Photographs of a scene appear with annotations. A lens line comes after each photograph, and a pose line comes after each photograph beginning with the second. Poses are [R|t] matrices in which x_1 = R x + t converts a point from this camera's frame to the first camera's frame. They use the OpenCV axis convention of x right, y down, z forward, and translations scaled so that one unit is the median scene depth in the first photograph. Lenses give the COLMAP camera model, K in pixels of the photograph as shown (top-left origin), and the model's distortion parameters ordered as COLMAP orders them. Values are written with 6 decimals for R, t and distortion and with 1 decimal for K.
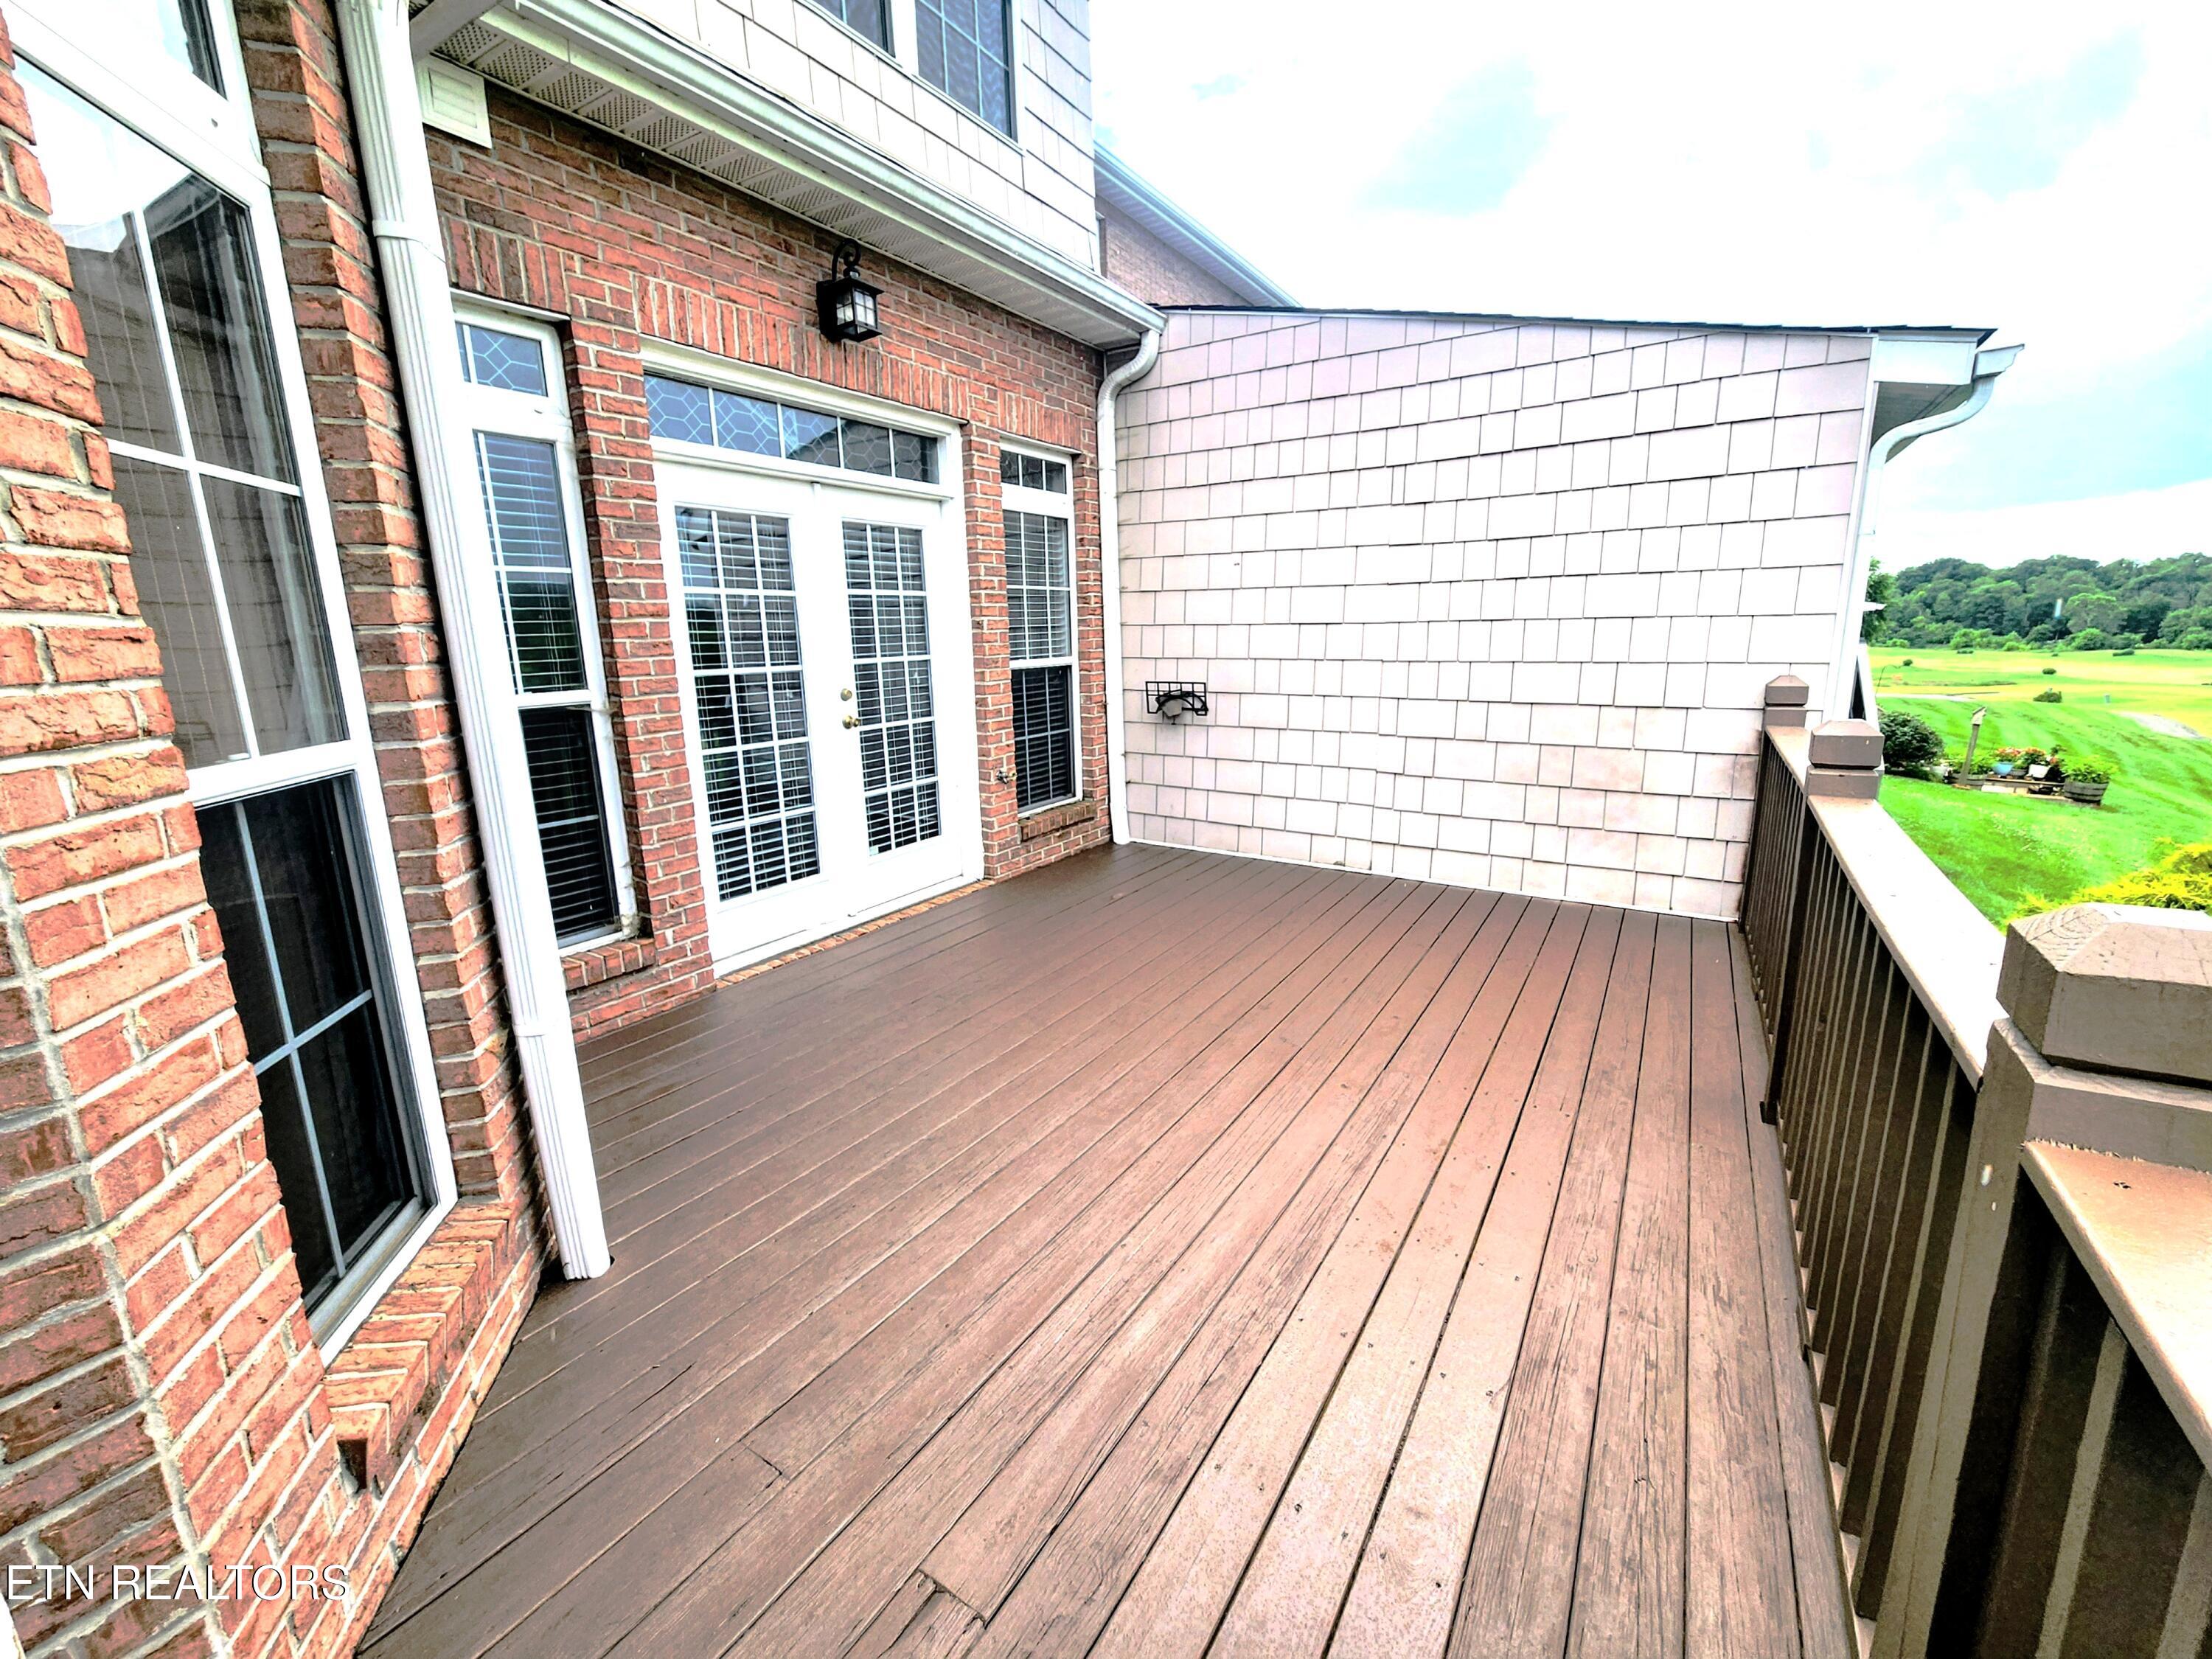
lens RADIAL K [[896.8, 0, 1115.6], [0, 896.8, 820.7], [0, 0, 1]] dist [-0.002222, 0.000019]
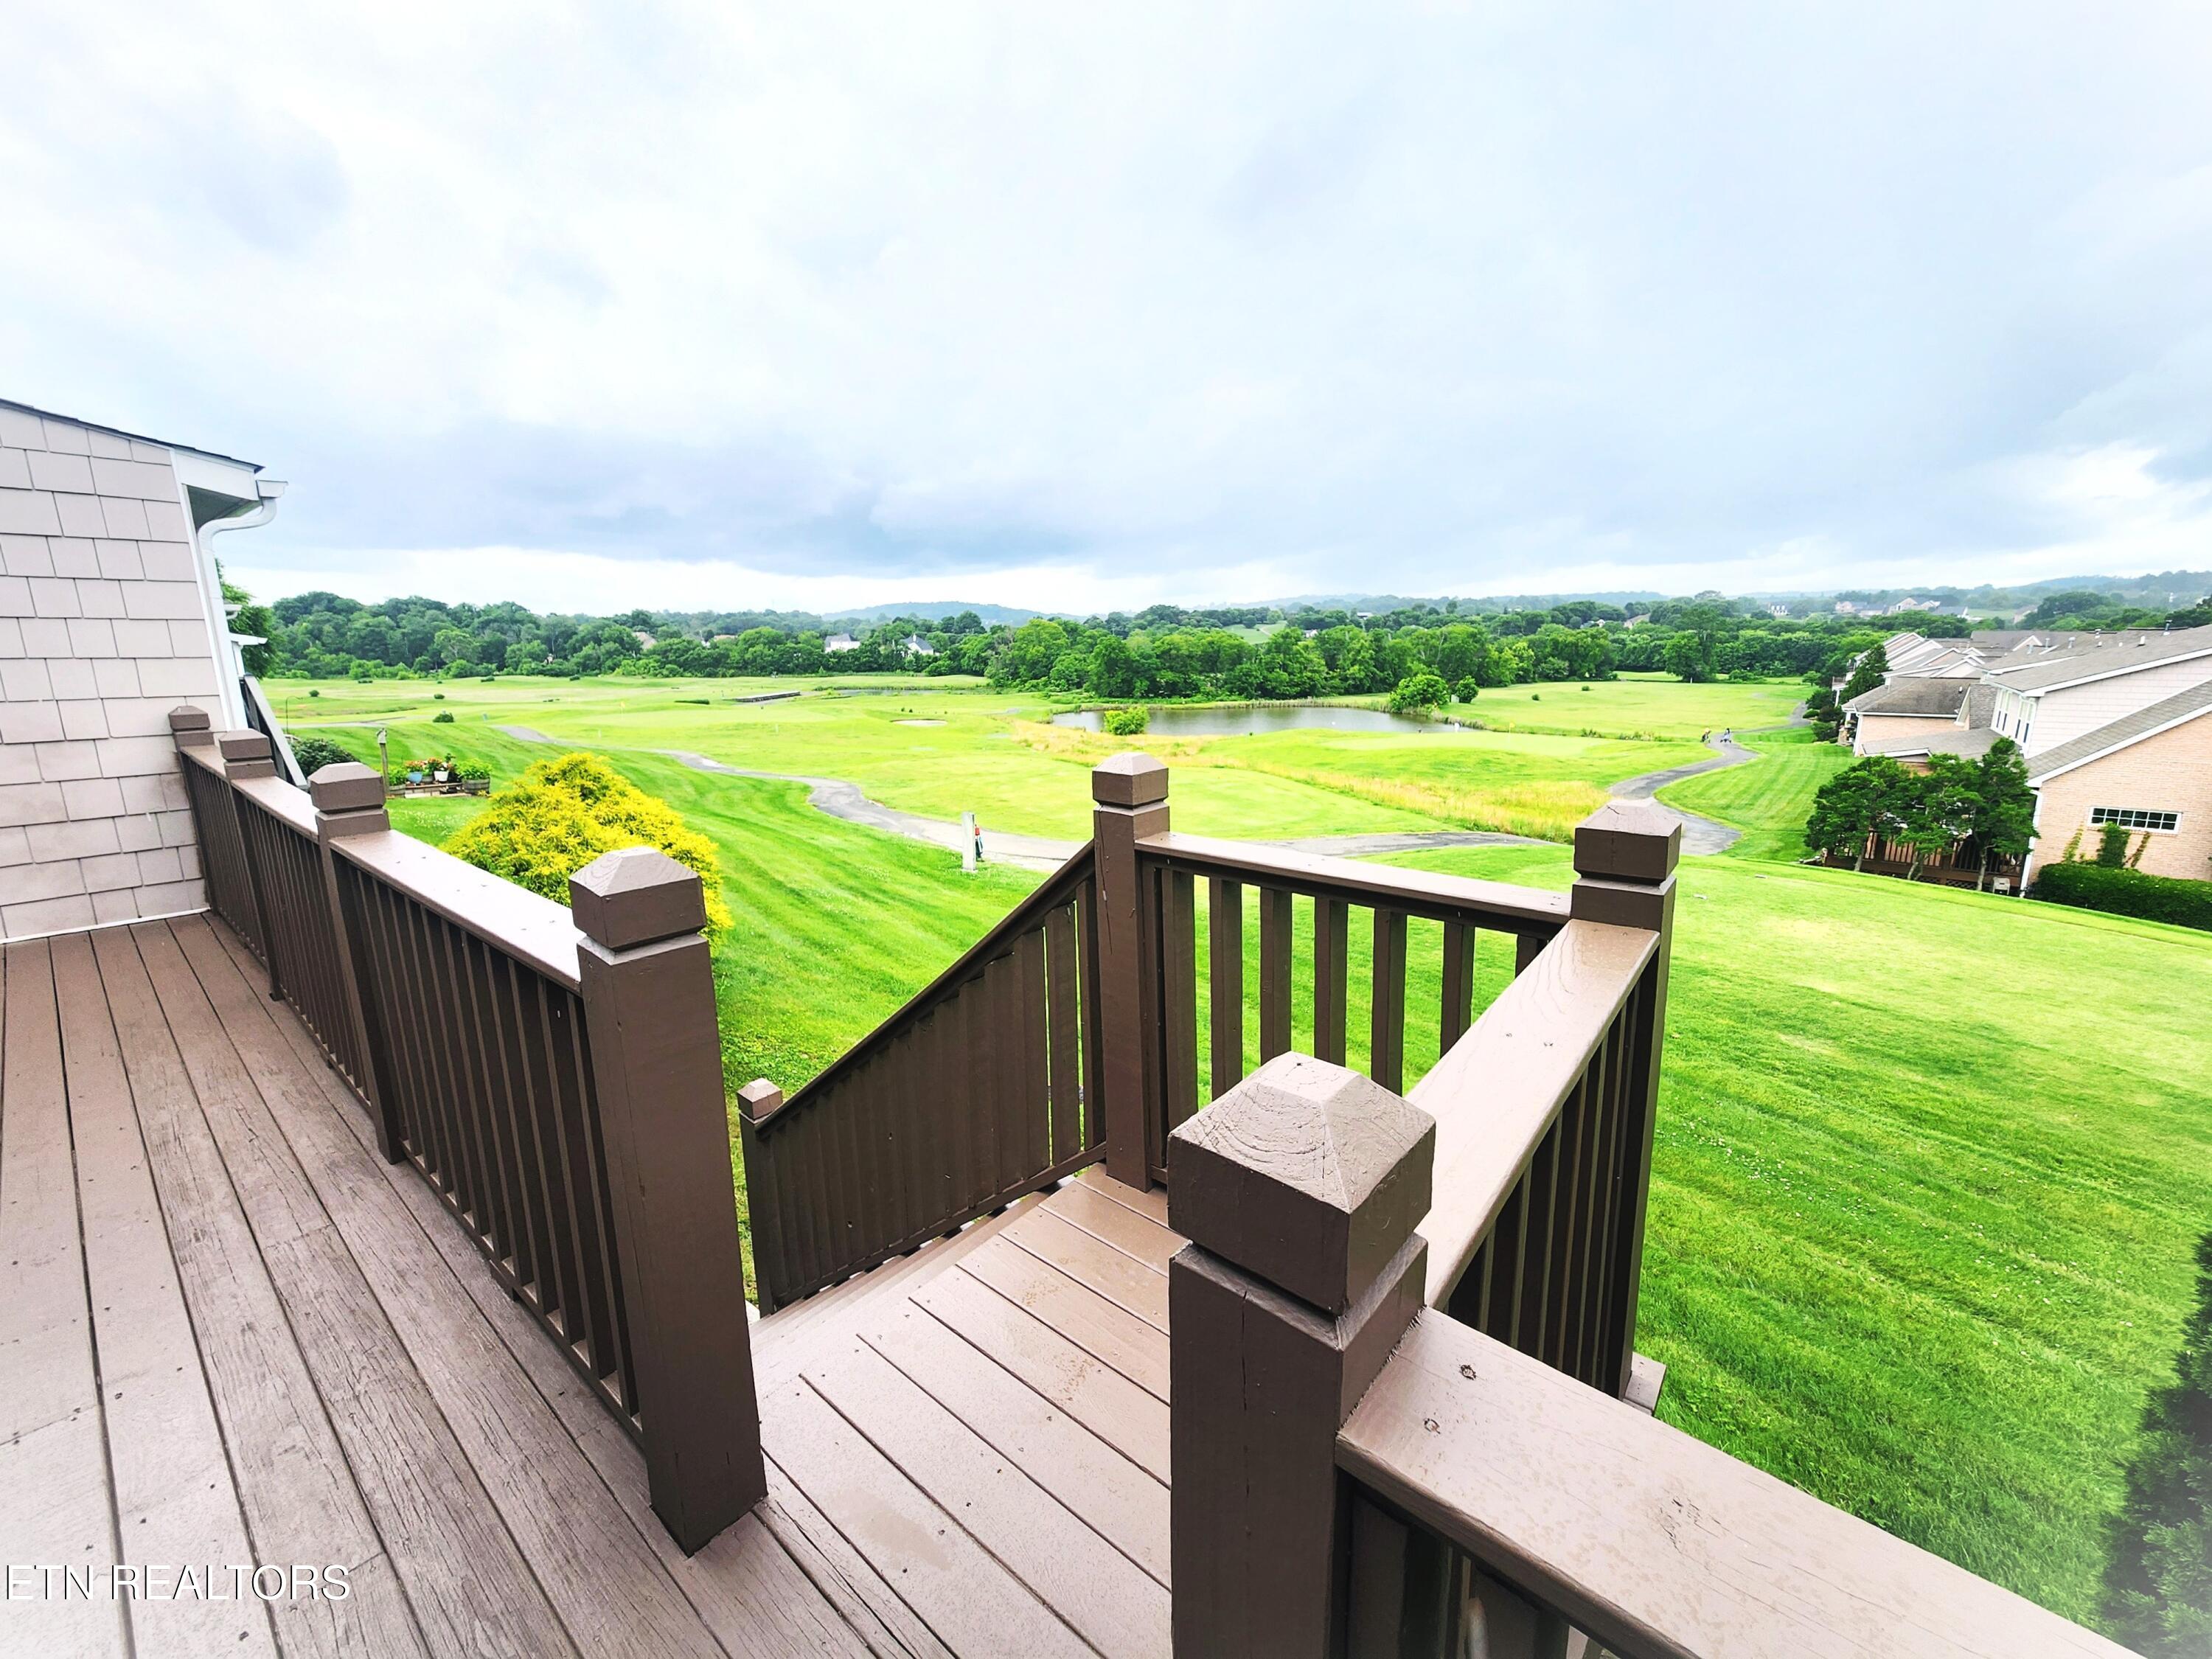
lens RADIAL K [[896.8, 0, 1115.6], [0, 896.8, 820.7], [0, 0, 1]] dist [-0.002222, 0.000019]
pose [[0.128520, -0.173372, 0.976435, -0.264968], [0.205792, 0.967830, 0.144758, 0.063173], [-0.970120, 0.182338, 0.160064, -0.345837]]
